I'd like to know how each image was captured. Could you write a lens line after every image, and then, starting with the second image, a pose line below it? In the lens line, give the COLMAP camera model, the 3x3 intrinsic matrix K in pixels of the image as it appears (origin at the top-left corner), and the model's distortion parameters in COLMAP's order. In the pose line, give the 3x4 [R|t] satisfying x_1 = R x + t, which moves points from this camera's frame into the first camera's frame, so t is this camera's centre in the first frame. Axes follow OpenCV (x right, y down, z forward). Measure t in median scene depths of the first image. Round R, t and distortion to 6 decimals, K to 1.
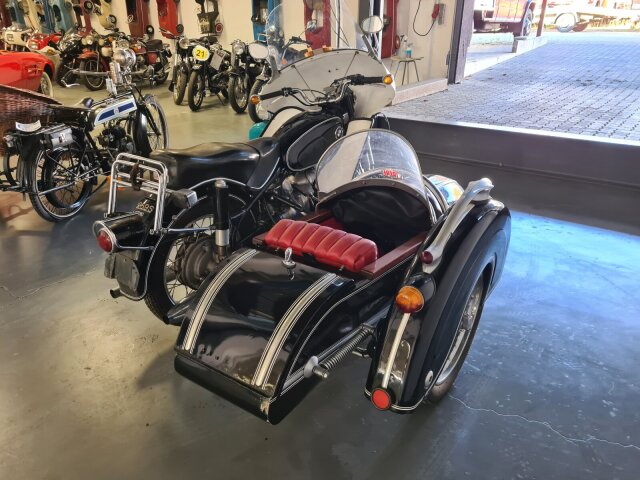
lens RADIAL K [[480.4, 0, 320.0], [0, 480.4, 240.0], [0, 0, 1]] dist [0.034187, -0.006676]
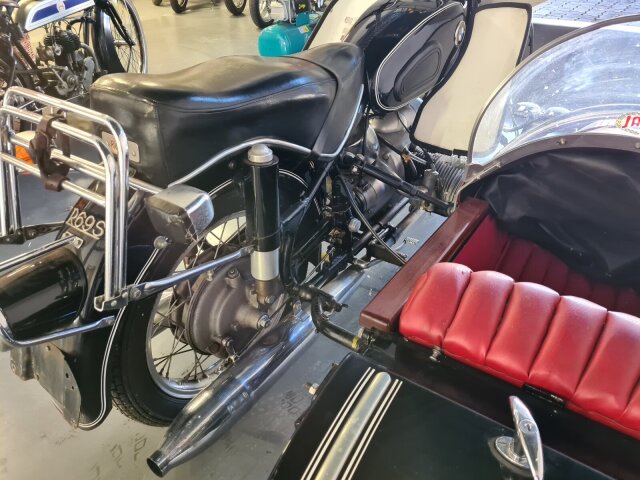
lens RADIAL K [[457.2, 0, 328.5], [0, 457.2, 241.9], [0, 0, 1]] dist [-0.000214, -0.002075]
pose [[0.998981, -0.026718, 0.036375, -0.130123], [0.019342, 0.981629, 0.189818, -0.093335], [-0.040778, -0.188921, 0.981145, 0.463752]]
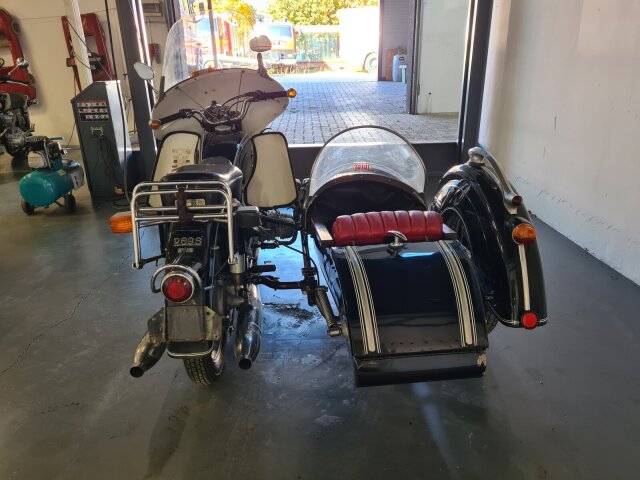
lens RADIAL K [[480.6, 0, 307.3], [0, 480.6, 241.2], [0, 0, 1]] dist [0.006746, -0.000370]
pose [[0.761900, -0.226460, 0.606814, -0.531776], [0.278611, 0.960366, 0.008587, -0.014391], [-0.584708, 0.162523, 0.794797, 0.172738]]
